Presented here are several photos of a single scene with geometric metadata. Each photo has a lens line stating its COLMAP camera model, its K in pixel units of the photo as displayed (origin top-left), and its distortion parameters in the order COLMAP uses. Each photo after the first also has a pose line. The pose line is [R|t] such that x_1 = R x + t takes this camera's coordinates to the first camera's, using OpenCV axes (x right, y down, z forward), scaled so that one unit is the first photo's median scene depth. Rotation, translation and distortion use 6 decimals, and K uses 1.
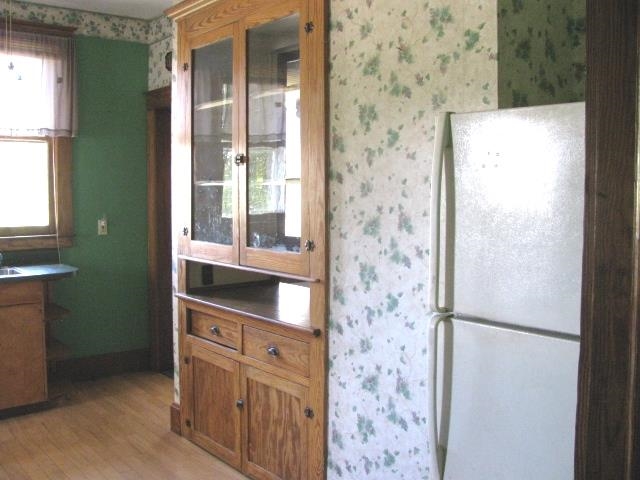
lens RADIAL K [[656.5, 0, 317.8], [0, 656.5, 226.9], [0, 0, 1]] dist [-0.219881, 0.255890]
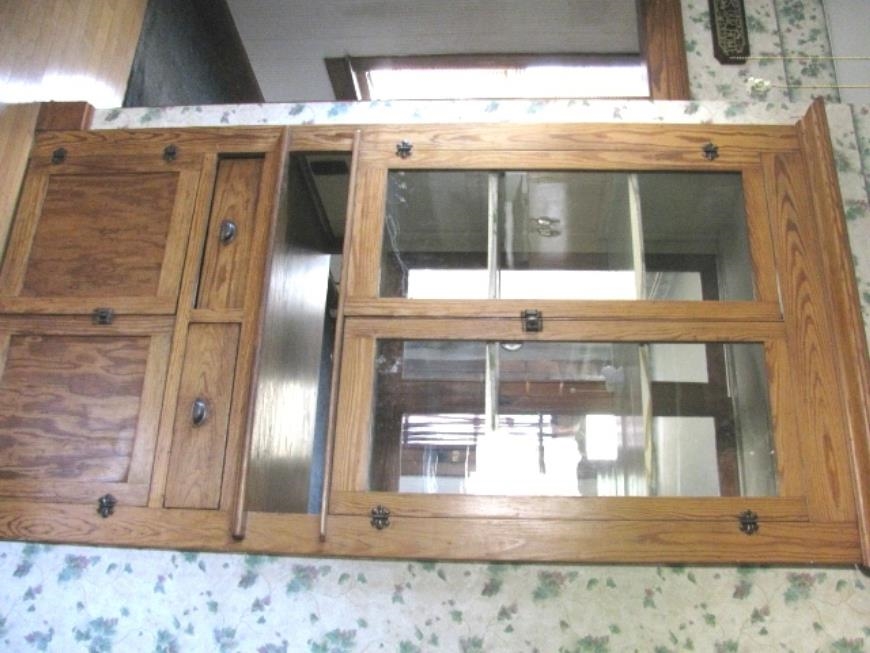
lens RADIAL K [[892.5, 0, 432.0], [0, 892.5, 308.6], [0, 0, 1]] dist [-0.219881, 0.255890]
pose [[0.032516, 0.888901, 0.456943, -0.553169], [-0.999300, 0.020464, 0.031303, -0.047644], [0.018474, -0.457641, 0.888945, 0.378928]]
